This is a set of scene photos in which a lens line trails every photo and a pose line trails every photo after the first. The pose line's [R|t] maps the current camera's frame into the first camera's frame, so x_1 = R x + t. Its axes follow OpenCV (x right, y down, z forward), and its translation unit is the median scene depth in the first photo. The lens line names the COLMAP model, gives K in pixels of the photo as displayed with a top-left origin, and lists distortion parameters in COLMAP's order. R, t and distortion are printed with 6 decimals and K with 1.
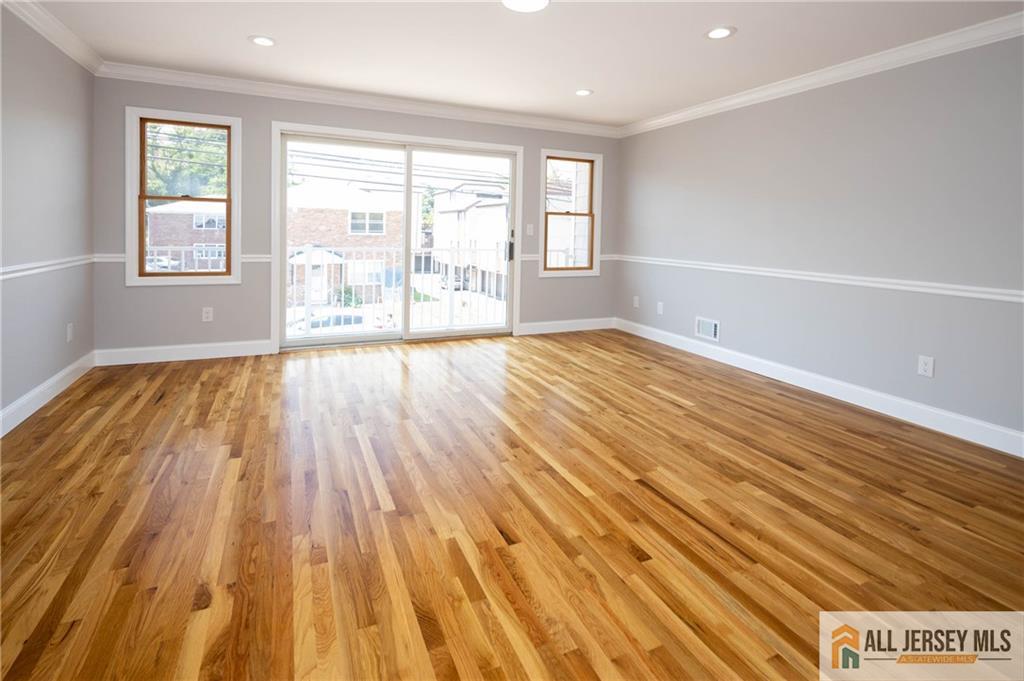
lens RADIAL K [[499.9, 0, 511.3], [0, 499.9, 246.8], [0, 0, 1]] dist [0.002260, -0.000432]
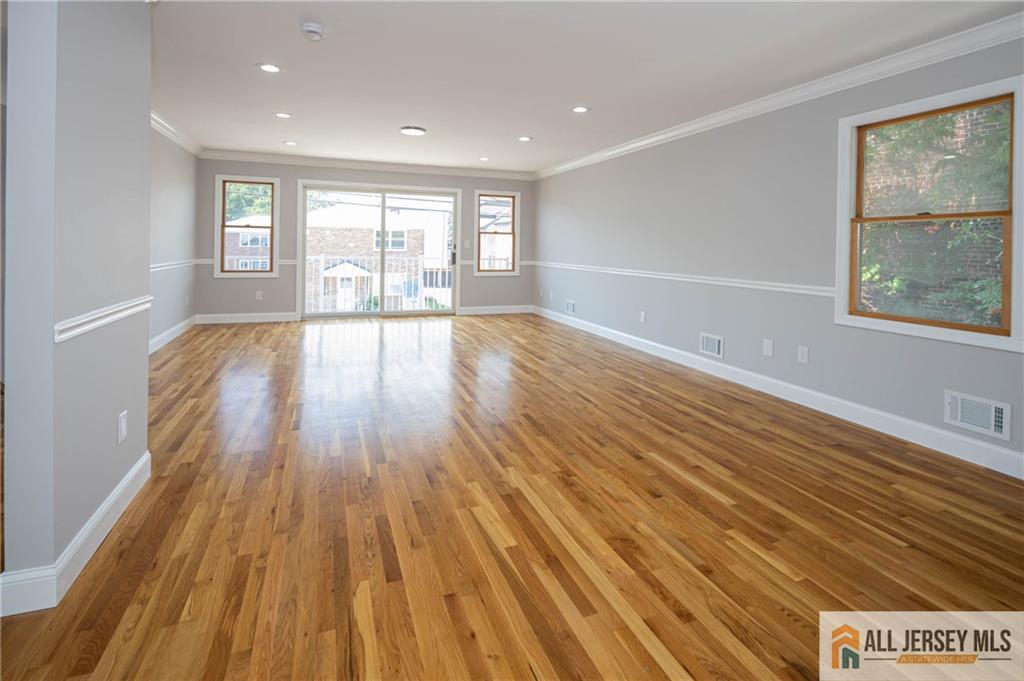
lens RADIAL K [[499.9, 0, 511.3], [0, 499.9, 246.8], [0, 0, 1]] dist [0.002260, -0.000432]
pose [[0.997884, -0.005773, -0.064768, 0.338589], [0.003678, 0.999468, -0.032421, 0.029149], [0.064921, 0.032114, 0.997374, -0.608872]]
